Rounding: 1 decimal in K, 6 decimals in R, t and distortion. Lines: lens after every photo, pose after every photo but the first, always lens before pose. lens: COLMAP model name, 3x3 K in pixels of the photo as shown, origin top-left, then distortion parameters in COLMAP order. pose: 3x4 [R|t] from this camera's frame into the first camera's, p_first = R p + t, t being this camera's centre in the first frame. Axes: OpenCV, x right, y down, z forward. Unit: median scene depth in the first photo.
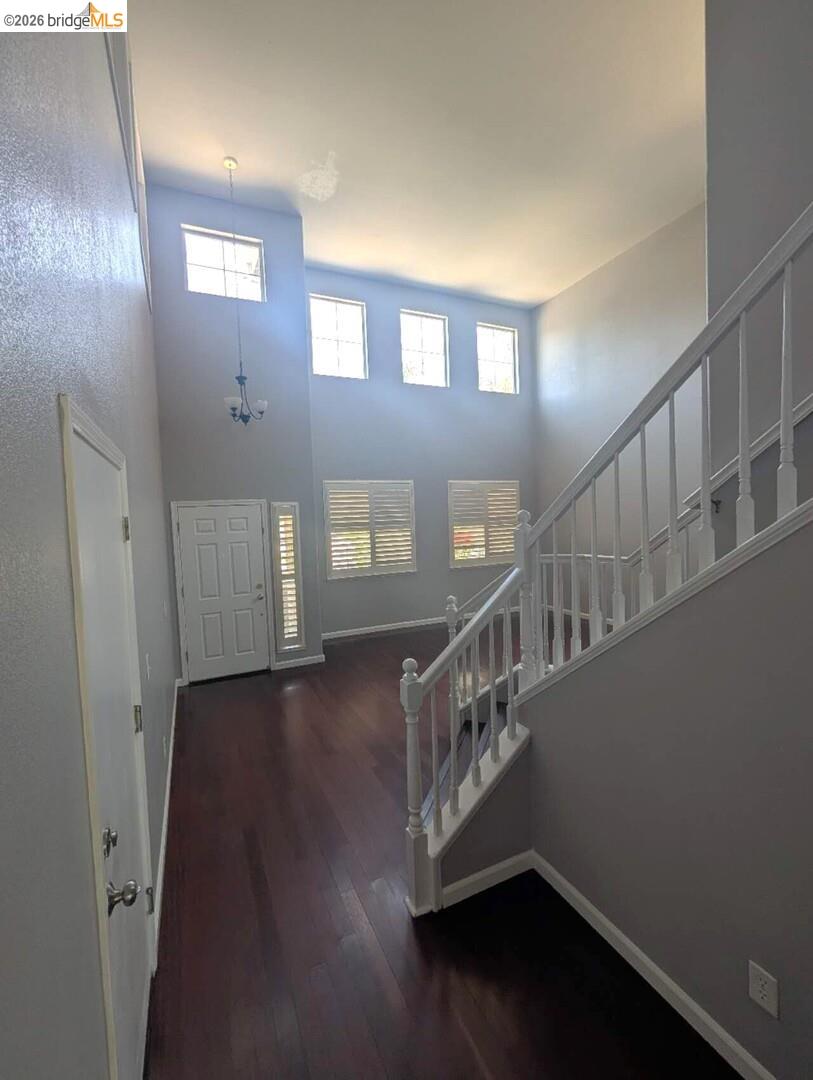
lens RADIAL K [[465.2, 0, 406.5], [0, 465.2, 540.0], [0, 0, 1]] dist [-0.002830, -0.000492]
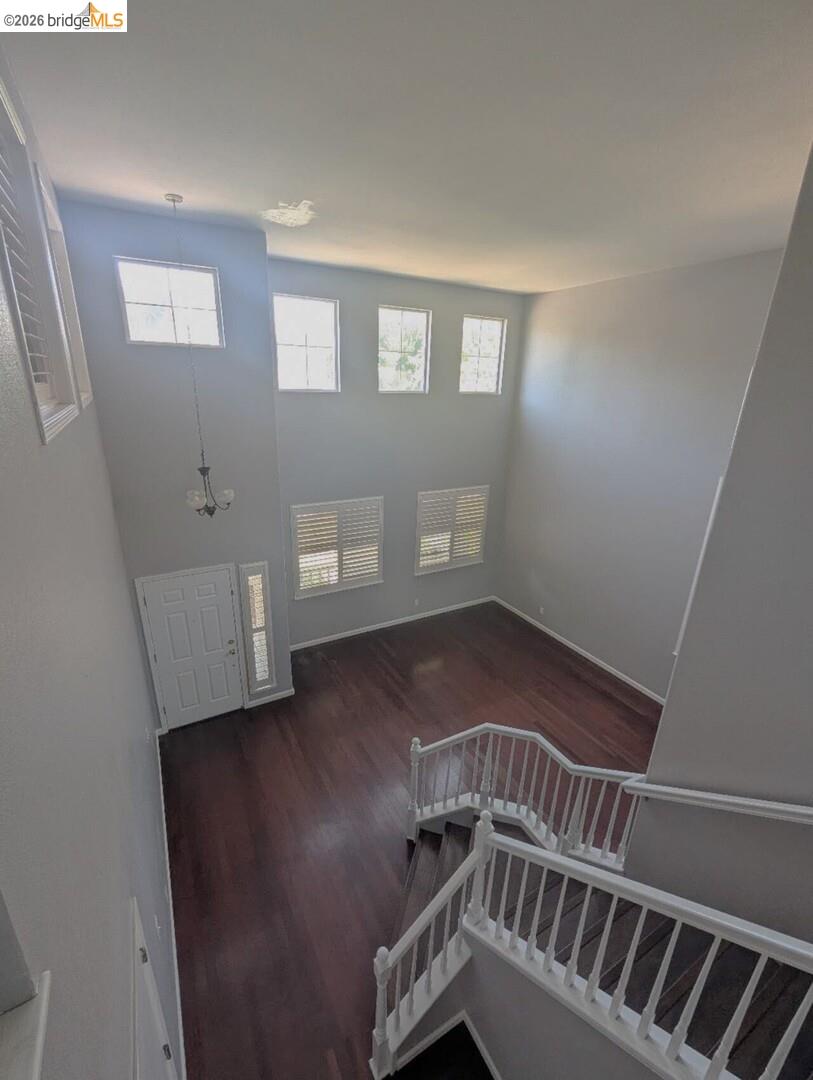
lens RADIAL K [[465.2, 0, 406.5], [0, 465.2, 540.0], [0, 0, 1]] dist [-0.002830, -0.000492]
pose [[0.994593, 0.041673, 0.095122, -0.033395], [-0.067500, 0.955499, 0.287166, -0.408515], [-0.078922, -0.292034, 0.953146, 0.047761]]
